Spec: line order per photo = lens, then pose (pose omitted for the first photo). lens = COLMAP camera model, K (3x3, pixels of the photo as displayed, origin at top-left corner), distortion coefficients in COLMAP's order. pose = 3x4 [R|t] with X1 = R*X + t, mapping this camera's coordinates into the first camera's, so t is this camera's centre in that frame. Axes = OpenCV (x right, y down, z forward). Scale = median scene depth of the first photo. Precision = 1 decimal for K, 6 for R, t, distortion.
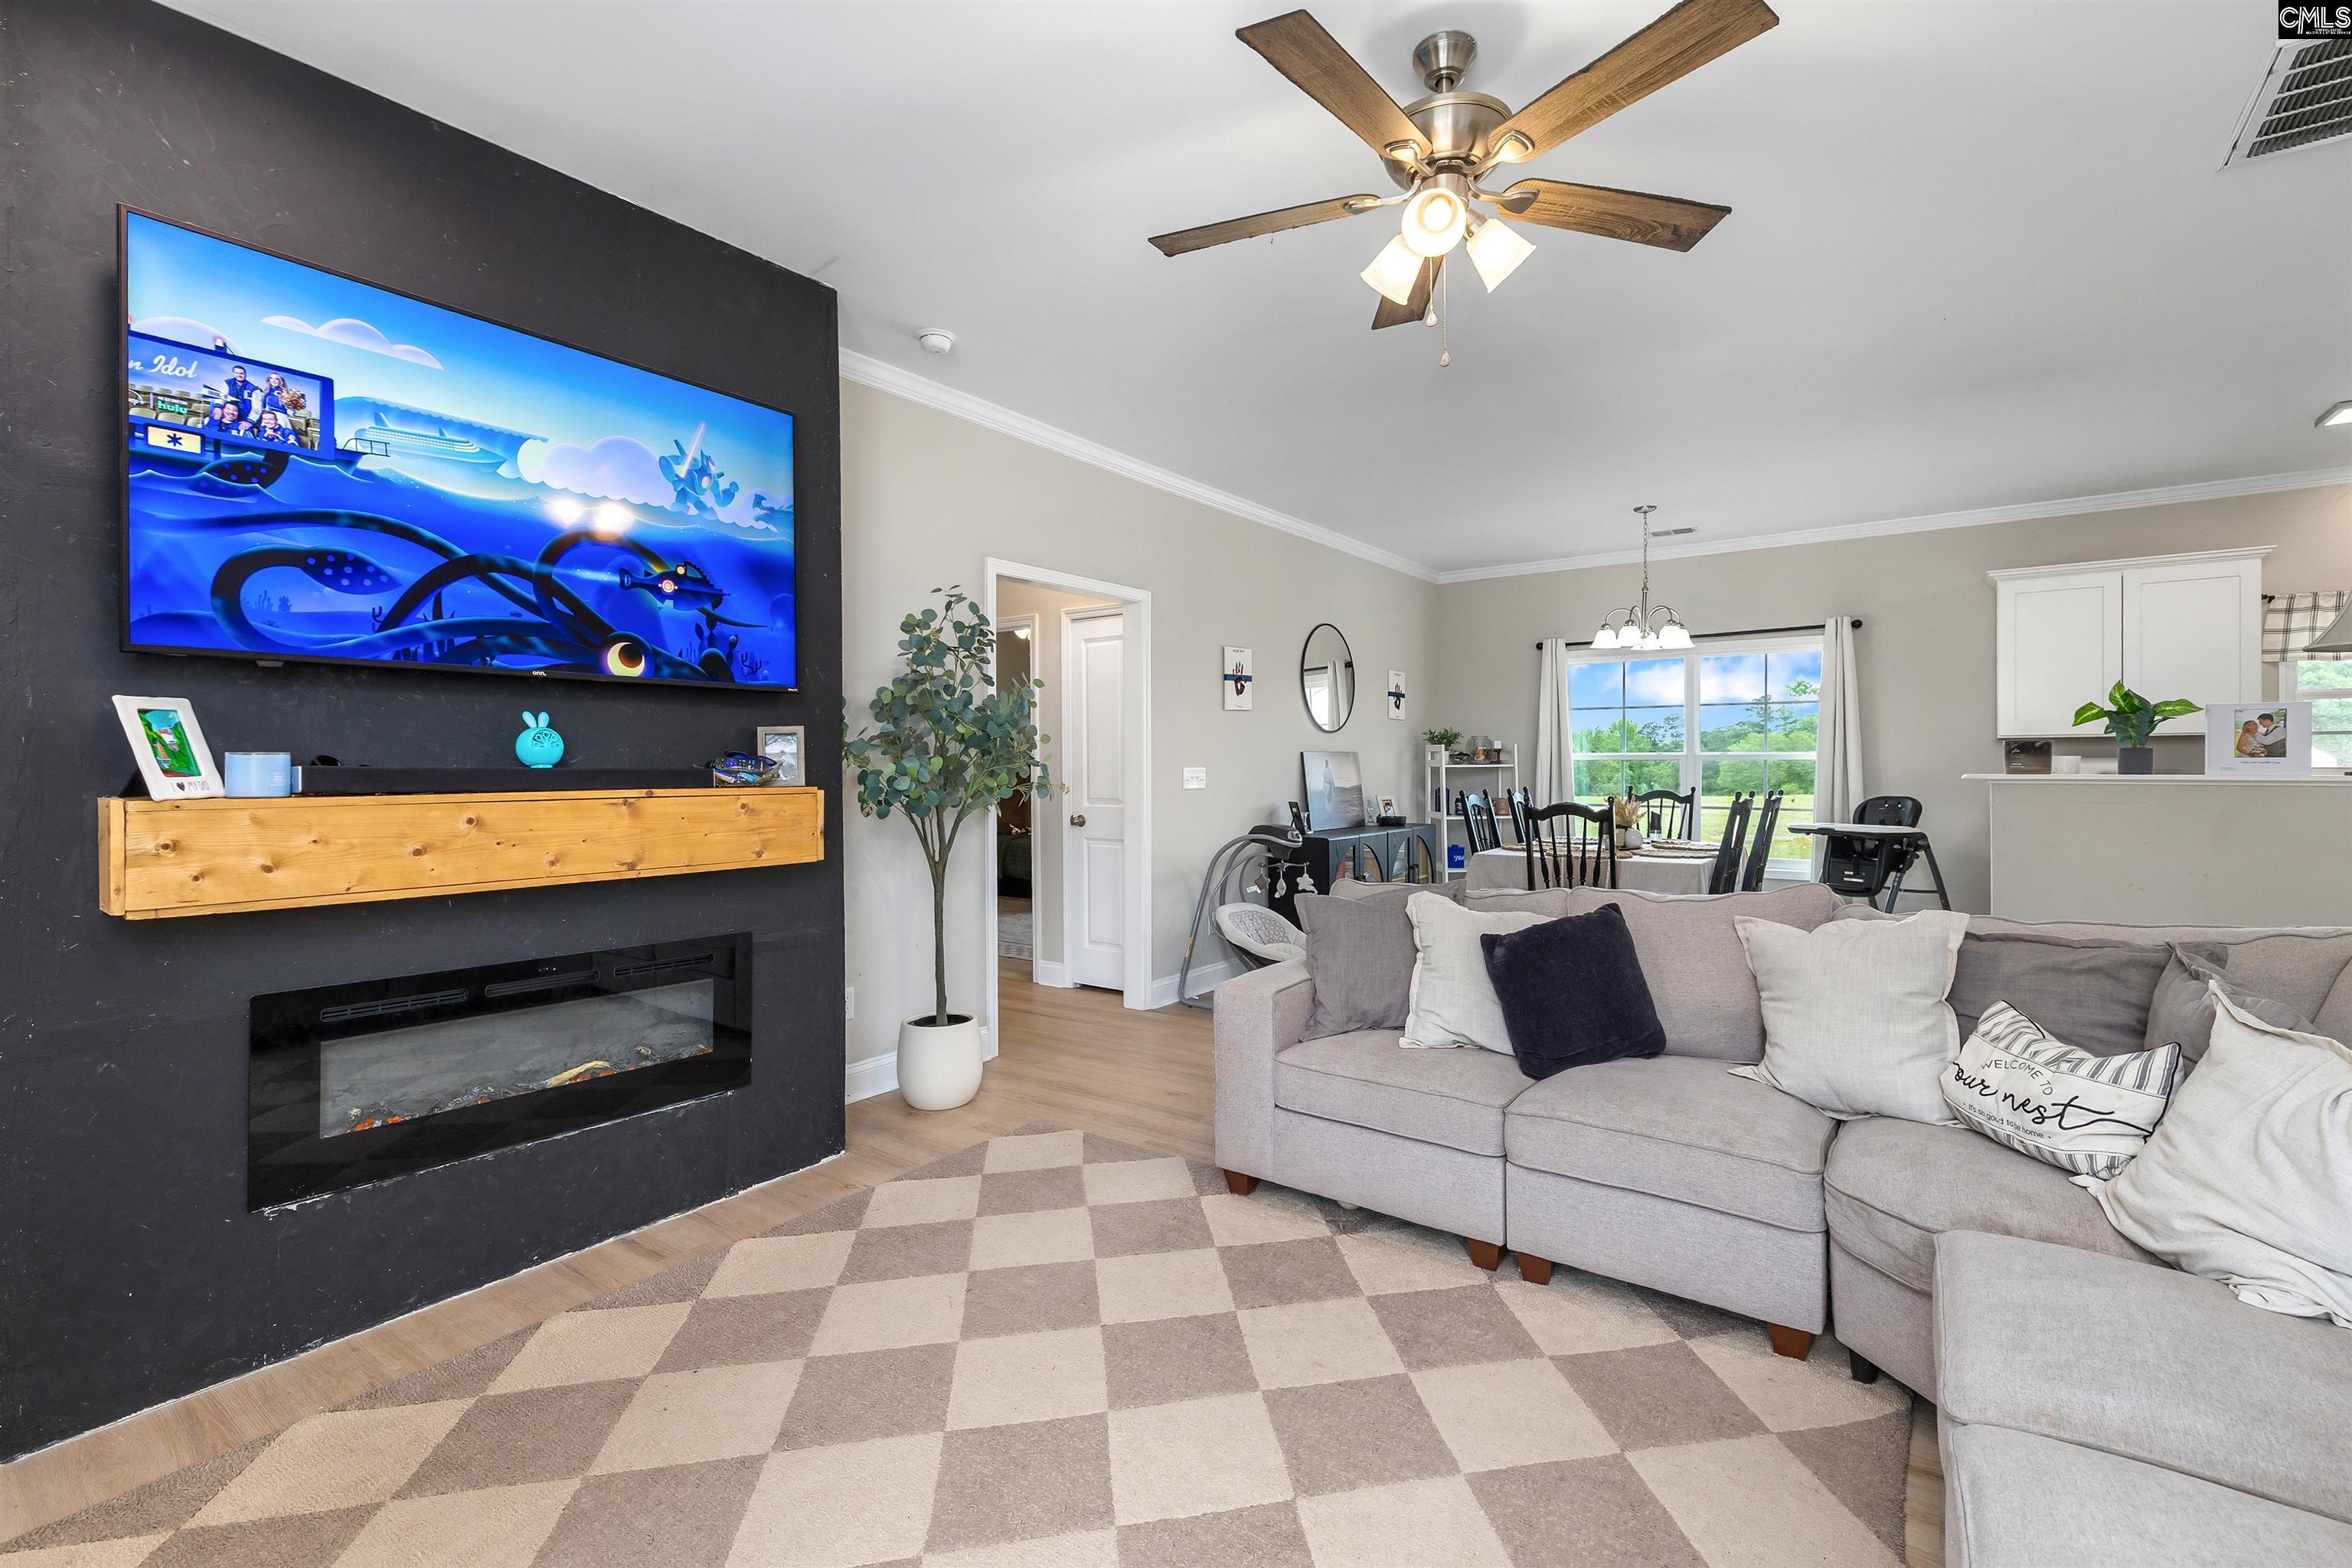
lens RADIAL K [[1015.3, 0, 1174.6], [0, 1015.3, 779.6], [0, 0, 1]] dist [0.001632, -0.000247]
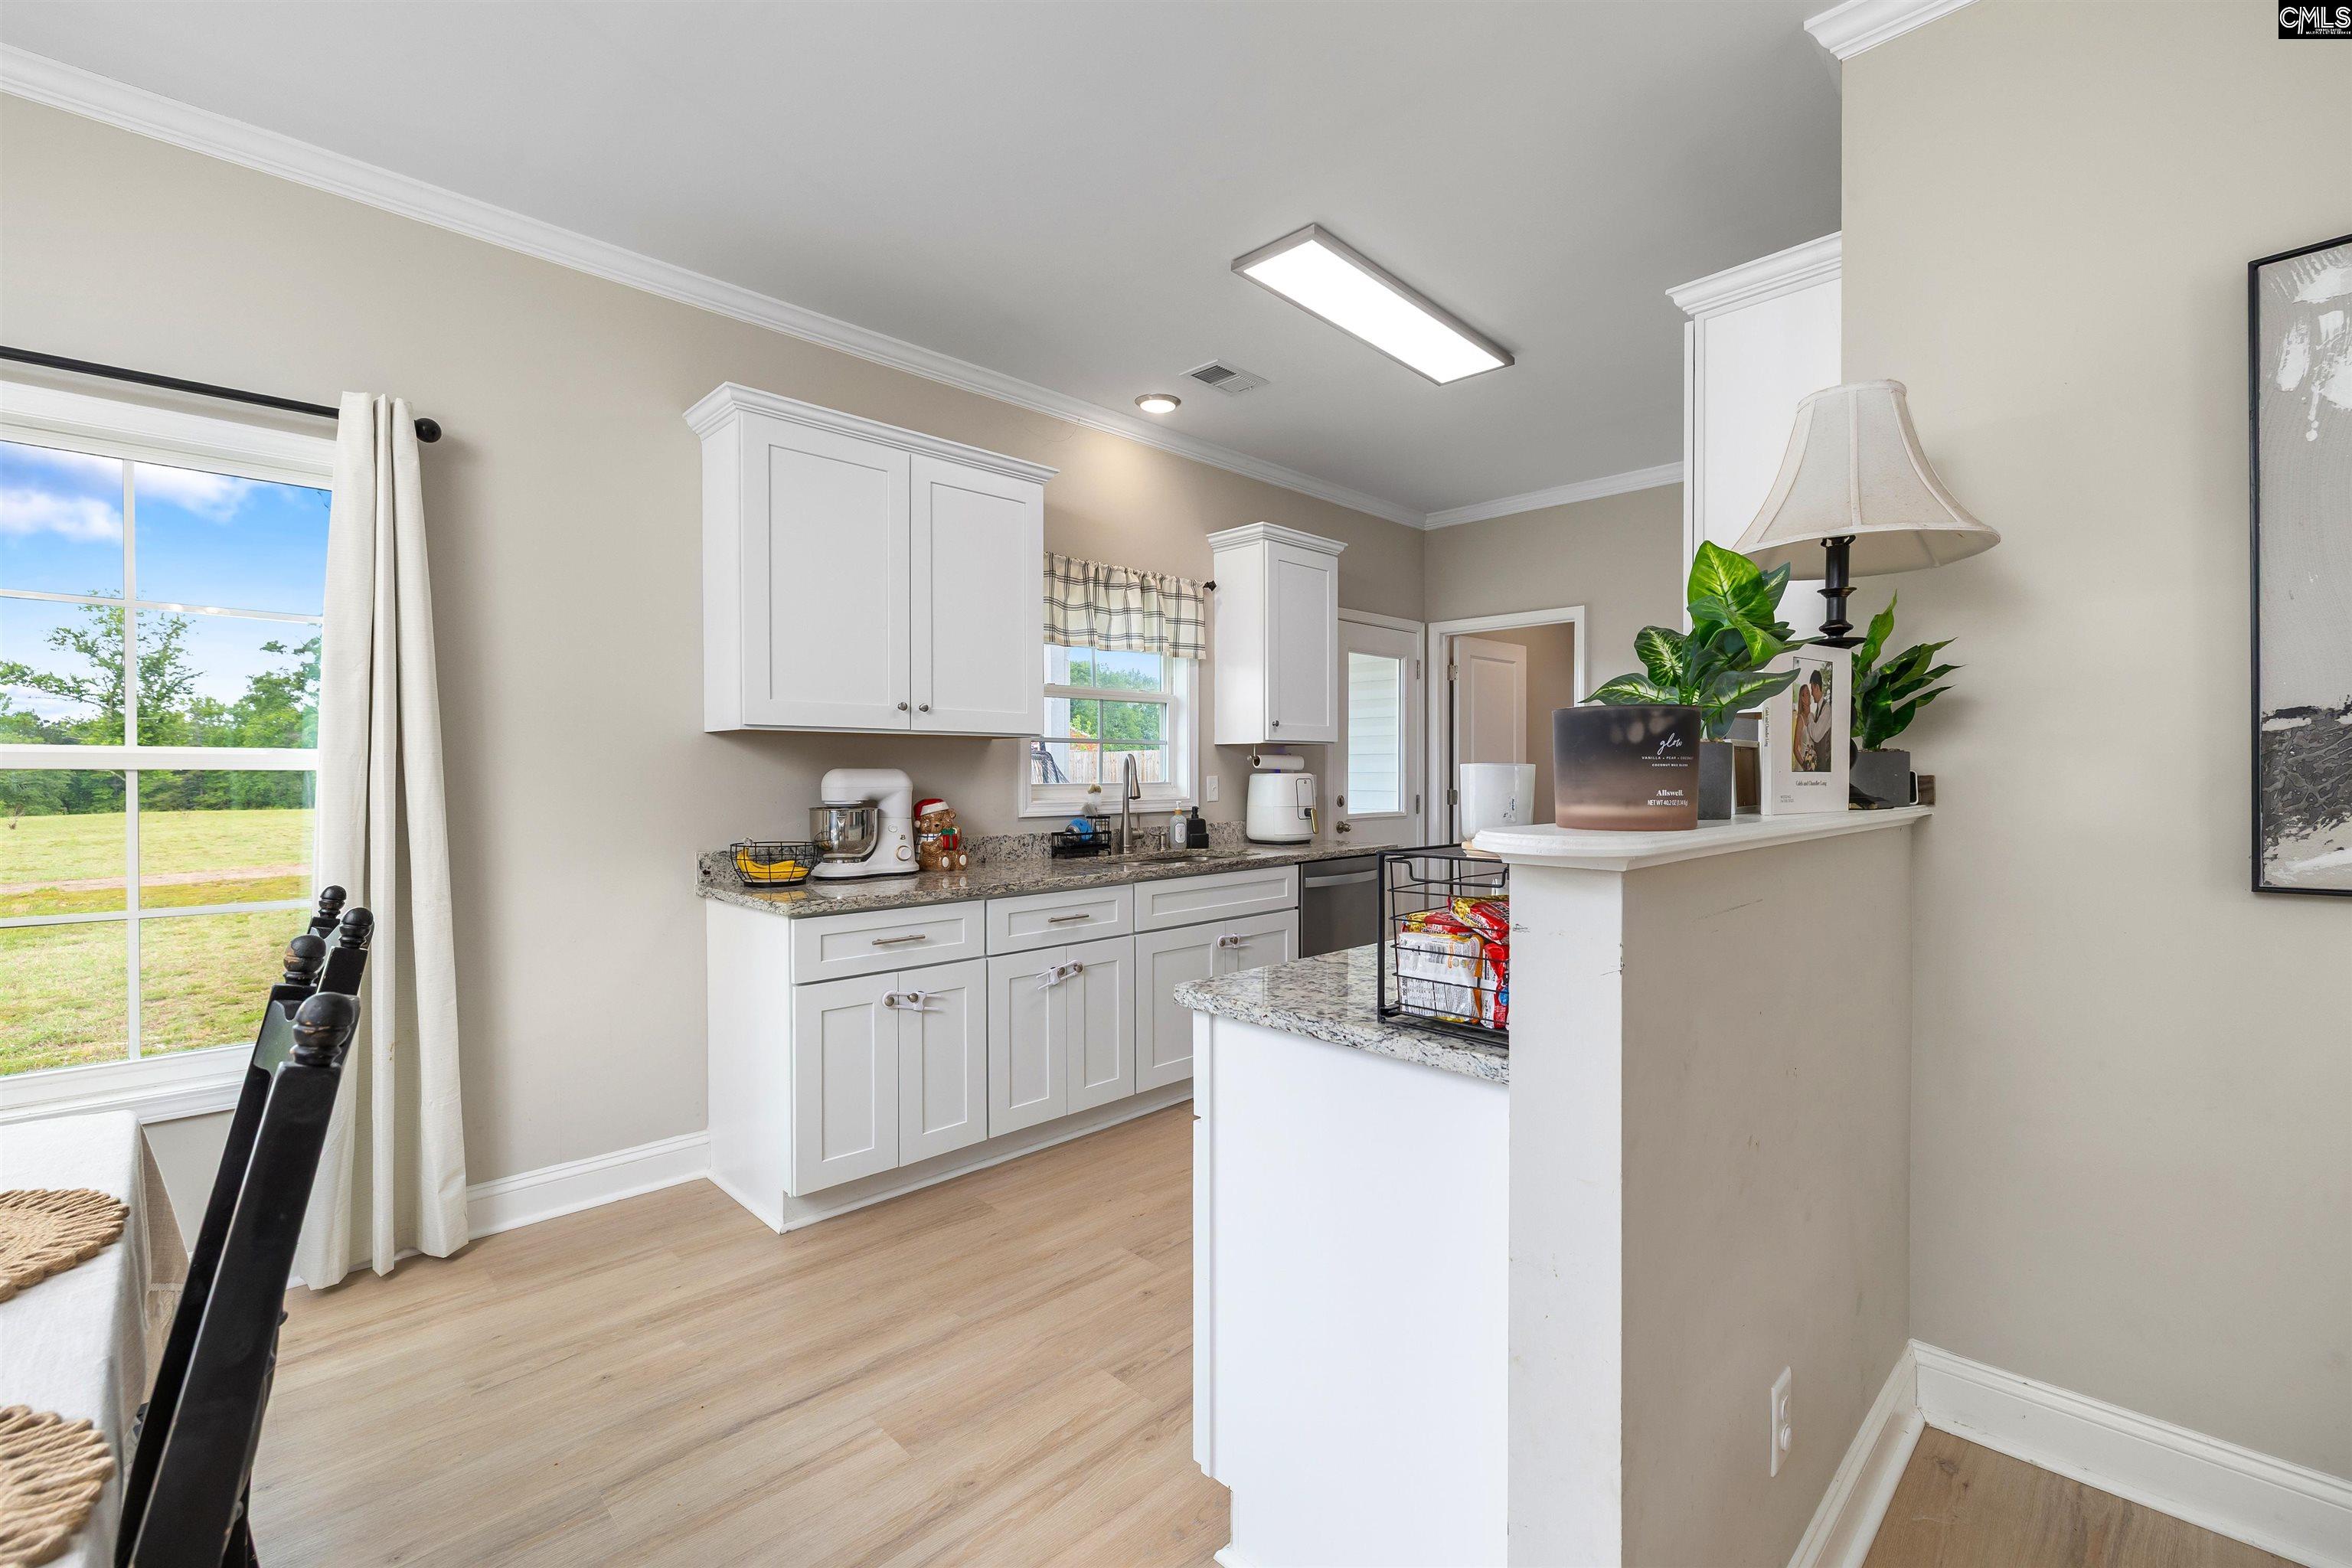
lens RADIAL K [[1015.3, 0, 1184.3], [0, 1015.3, 782.4], [0, 0, 1]] dist [0.001632, -0.000247]
pose [[0.156537, -0.002728, 0.987668, 0.732902], [0.012901, 0.999917, 0.000718, -0.029209], [-0.987588, 0.012629, 0.156559, 1.456843]]
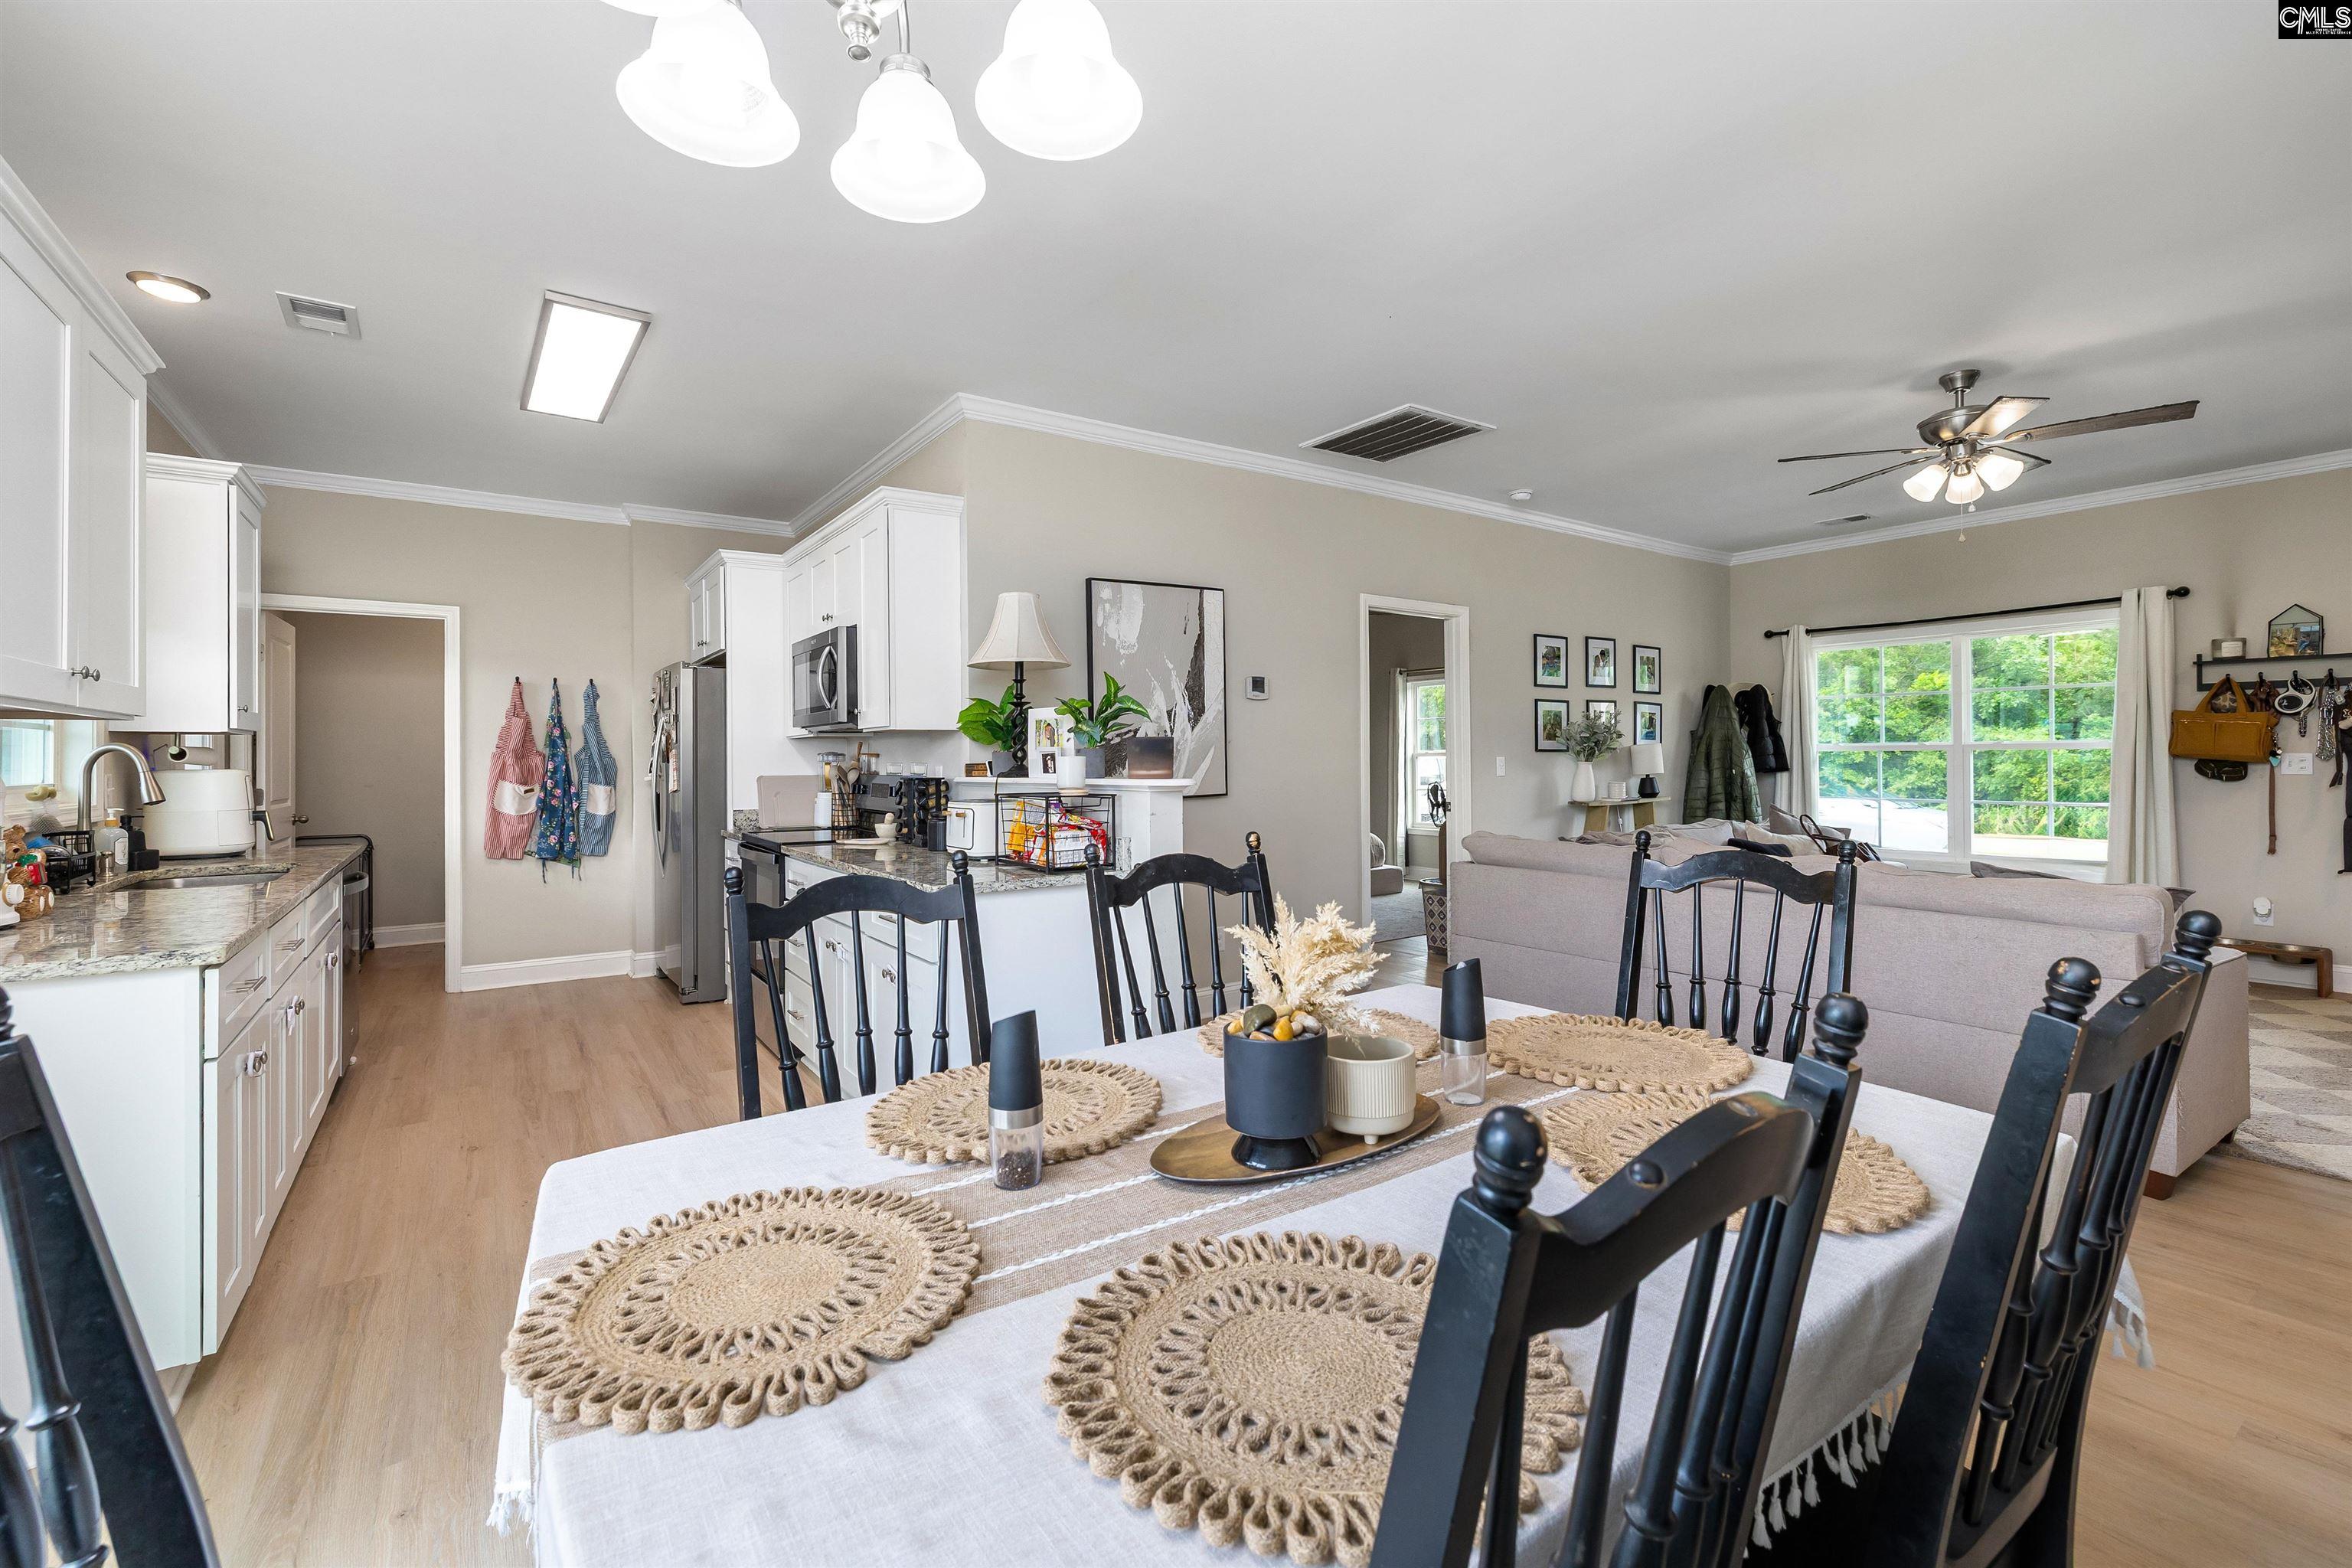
lens RADIAL K [[1015.3, 0, 1138.1], [0, 1015.3, 753.5], [0, 0, 1]] dist [0.001632, -0.000247]
pose [[-0.940212, 0.019914, 0.340008, 0.784094], [0.021874, 0.999759, 0.001933, -0.038691], [-0.339888, 0.009255, -0.940420, 2.384123]]
